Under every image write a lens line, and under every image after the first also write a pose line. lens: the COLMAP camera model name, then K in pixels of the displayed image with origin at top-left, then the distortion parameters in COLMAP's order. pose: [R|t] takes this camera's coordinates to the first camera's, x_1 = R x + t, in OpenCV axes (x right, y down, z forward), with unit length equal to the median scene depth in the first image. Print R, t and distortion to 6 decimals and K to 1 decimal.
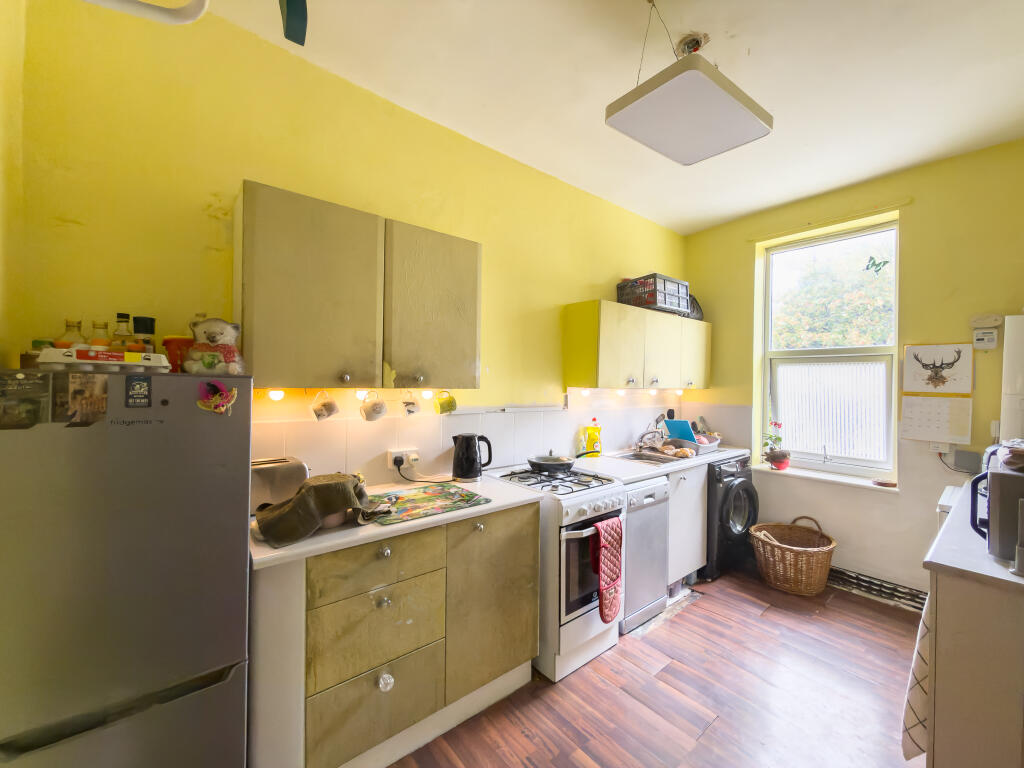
lens RADIAL K [[411.0, 0, 511.4], [0, 411.0, 384.1], [0, 0, 1]] dist [-0.001439, -0.000157]
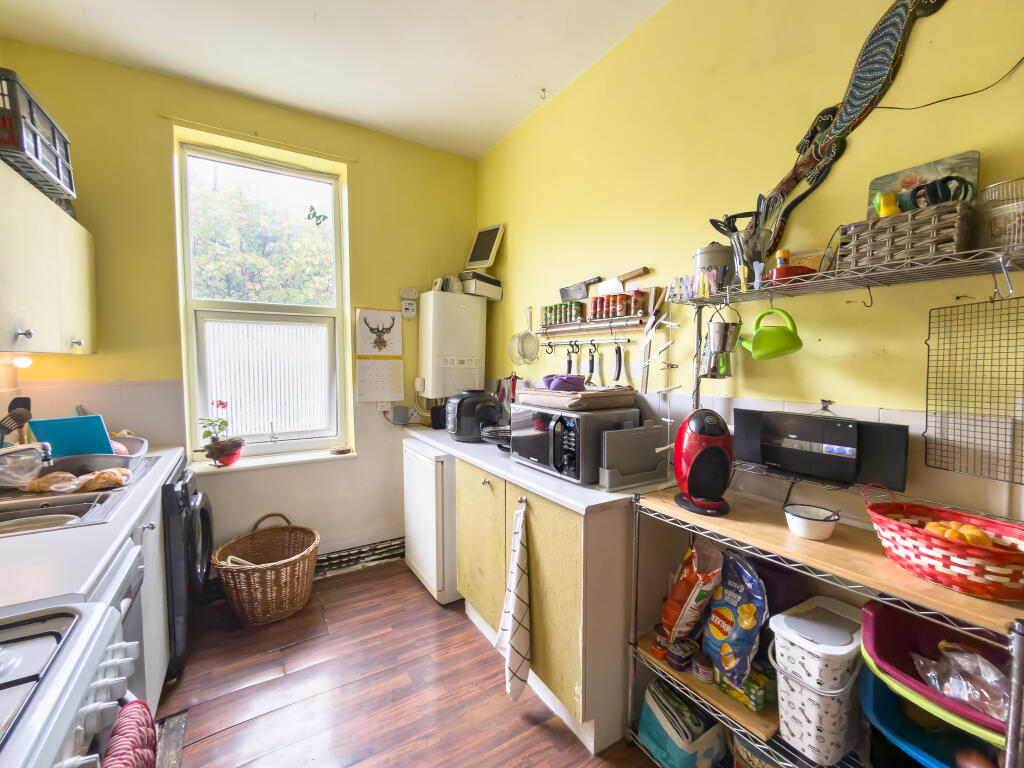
lens RADIAL K [[434.9, 0, 512.0], [0, 434.9, 384.0], [0, 0, 1]] dist [-0.000973, 0.000009]
pose [[0.126702, -0.068695, 0.989559, -0.039748], [0.004042, 0.997627, 0.068738, 0.016058], [-0.991933, -0.004710, 0.126679, 0.453628]]
